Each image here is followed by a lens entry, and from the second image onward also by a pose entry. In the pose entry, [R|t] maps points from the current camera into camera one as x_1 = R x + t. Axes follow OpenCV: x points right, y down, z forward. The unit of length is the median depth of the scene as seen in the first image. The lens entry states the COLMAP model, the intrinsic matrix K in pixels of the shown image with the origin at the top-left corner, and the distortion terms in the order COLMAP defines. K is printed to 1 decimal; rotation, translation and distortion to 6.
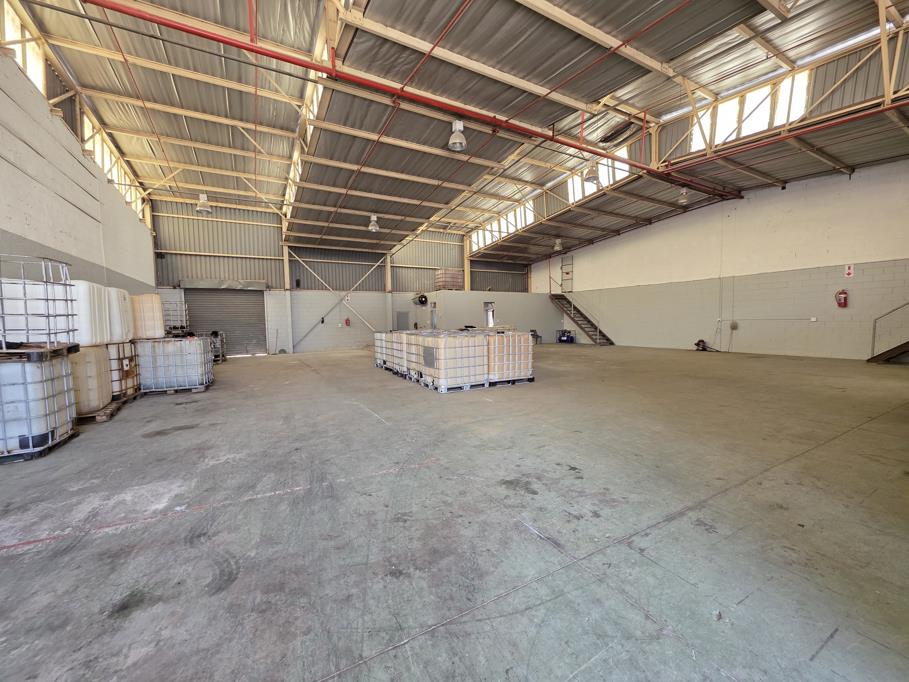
lens RADIAL K [[363.1, 0, 452.5], [0, 363.1, 343.0], [0, 0, 1]] dist [0.000492, -0.000374]
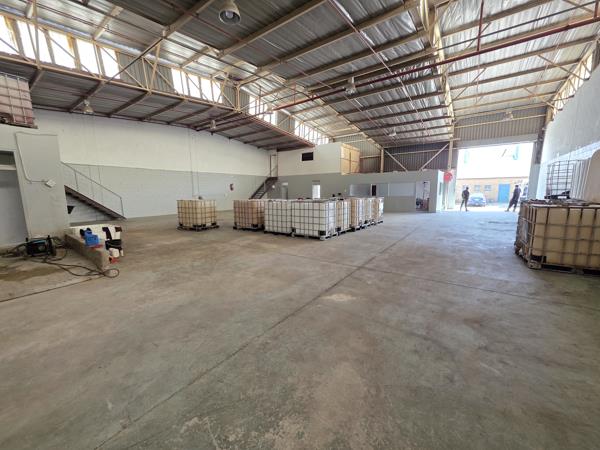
lens RADIAL K [[239.7, 0, 298.7], [0, 239.7, 226.3], [0, 0, 1]] dist [0.000492, -0.000374]
pose [[-0.428074, -0.109498, 0.897086, -0.970278], [0.072426, 0.985284, 0.154824, -0.098749], [-0.900837, 0.131248, -0.413844, 1.751608]]
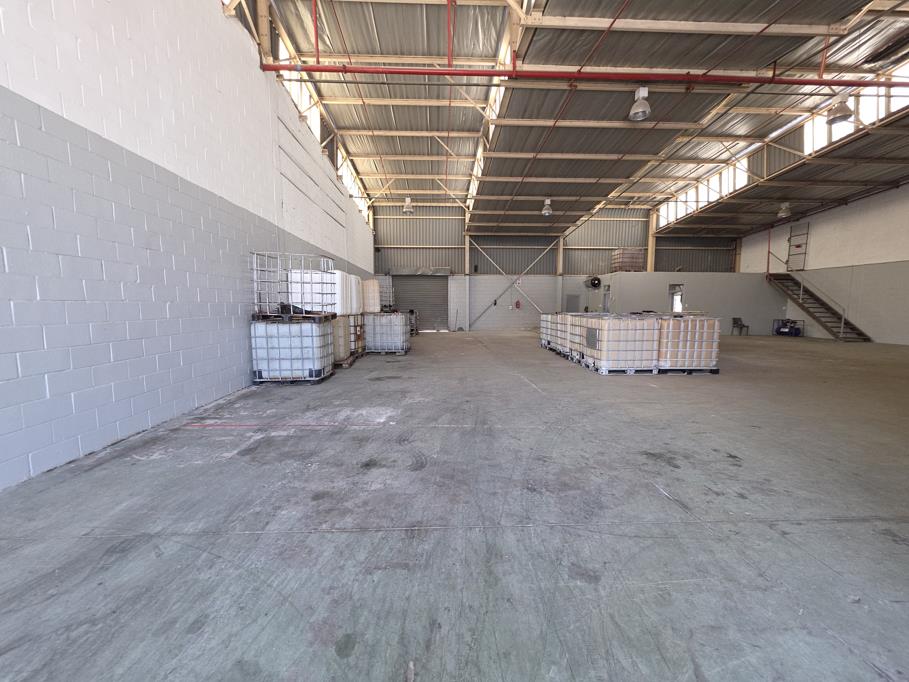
lens RADIAL K [[363.1, 0, 452.5], [0, 363.1, 343.0], [0, 0, 1]] dist [0.000492, -0.000374]
pose [[0.894600, 0.062982, -0.442407, 0.032866], [-0.043927, 0.997617, 0.053198, 0.013311], [0.444703, -0.028157, 0.895235, -0.067085]]
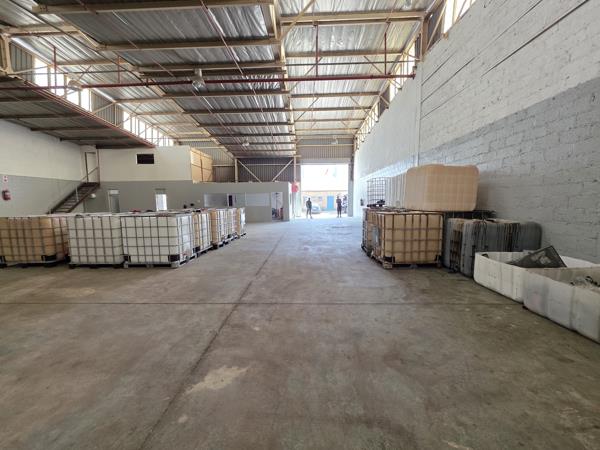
lens RADIAL K [[239.7, 0, 298.7], [0, 239.7, 226.3], [0, 0, 1]] dist [0.000492, -0.000374]
pose [[-0.858773, -0.029276, 0.511519, -0.847025], [0.056523, 0.986859, 0.151376, -0.094626], [-0.509229, 0.158910, -0.845833, 1.681464]]
